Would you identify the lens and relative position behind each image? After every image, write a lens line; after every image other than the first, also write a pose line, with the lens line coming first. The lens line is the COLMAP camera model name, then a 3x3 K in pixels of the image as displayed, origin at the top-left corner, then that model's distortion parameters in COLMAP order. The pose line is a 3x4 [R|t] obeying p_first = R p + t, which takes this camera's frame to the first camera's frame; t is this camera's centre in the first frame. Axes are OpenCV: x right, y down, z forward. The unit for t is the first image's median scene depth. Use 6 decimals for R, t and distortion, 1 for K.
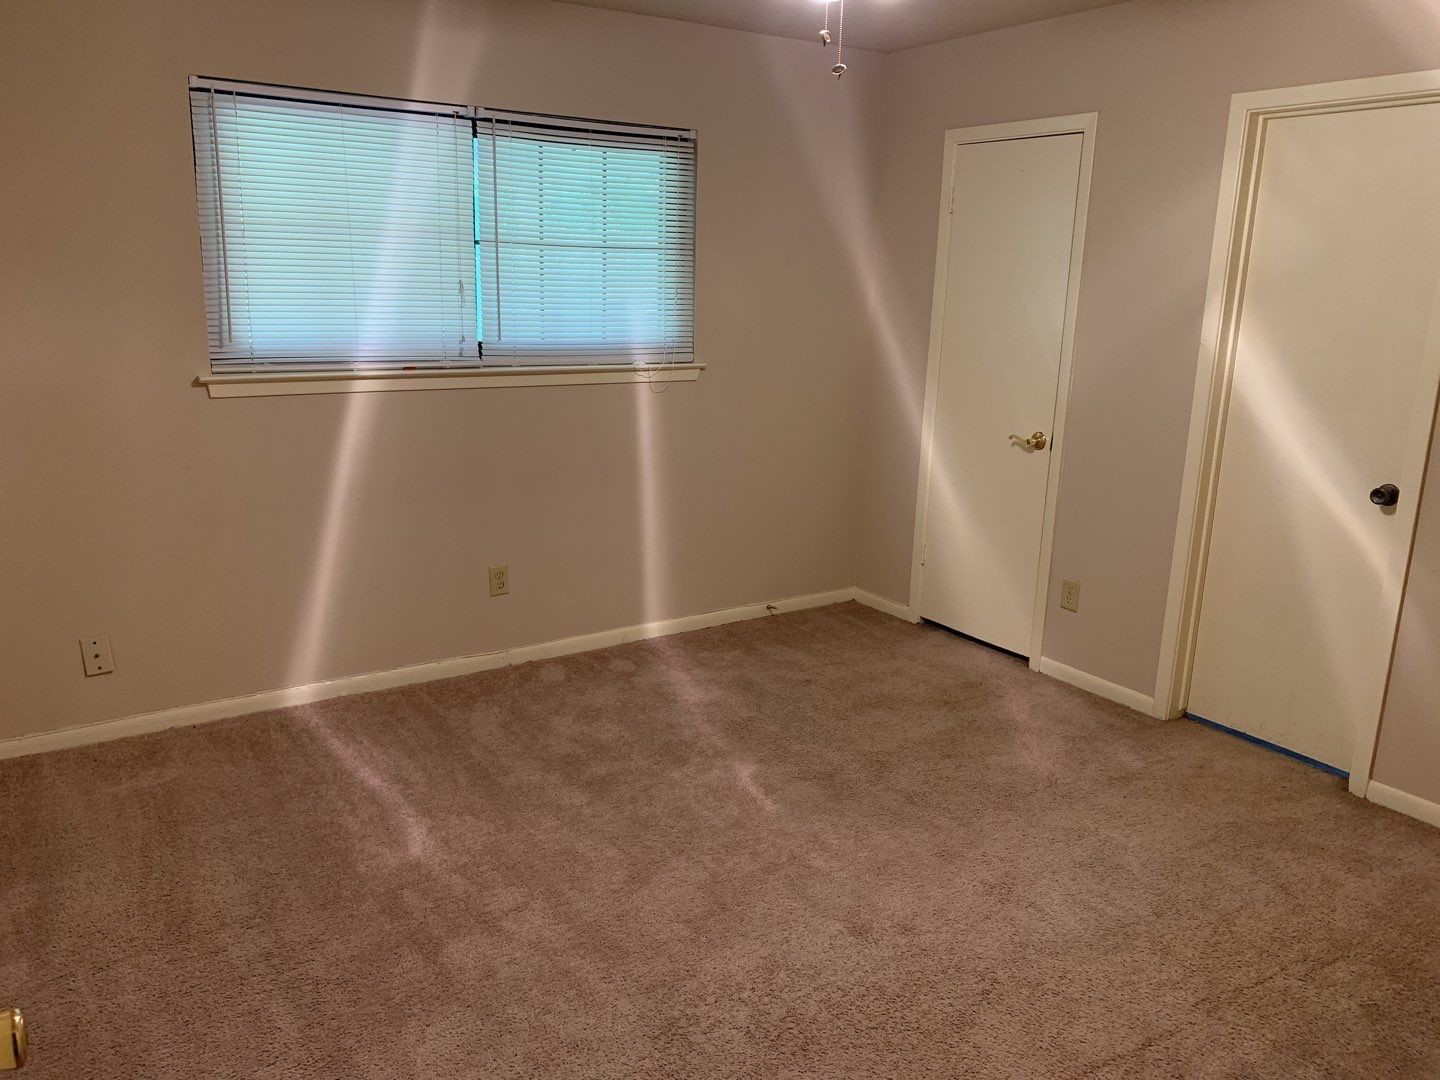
lens RADIAL K [[1120.4, 0, 717.4], [0, 1120.4, 536.0], [0, 0, 1]] dist [0.000902, -0.006057]
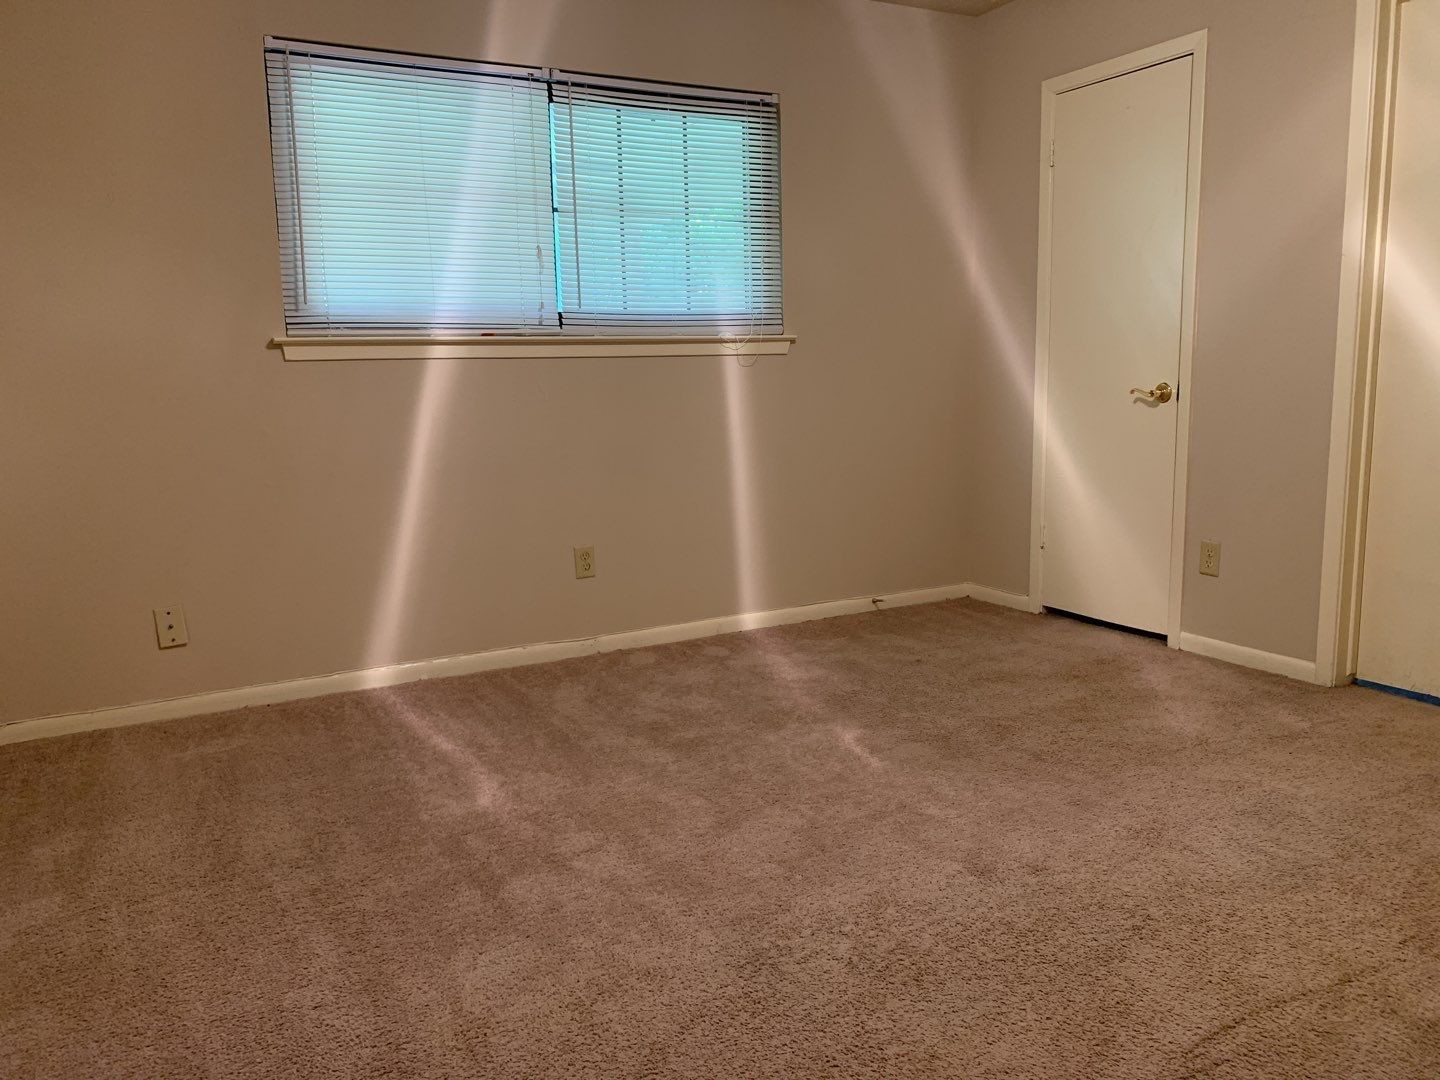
lens RADIAL K [[1120.4, 0, 721.2], [0, 1120.4, 544.2], [0, 0, 1]] dist [0.000902, -0.006057]
pose [[0.994585, -0.034576, -0.098008, 0.016078], [0.026055, 0.995874, -0.086924, 0.130529], [0.100609, 0.083899, 0.991382, 0.081914]]
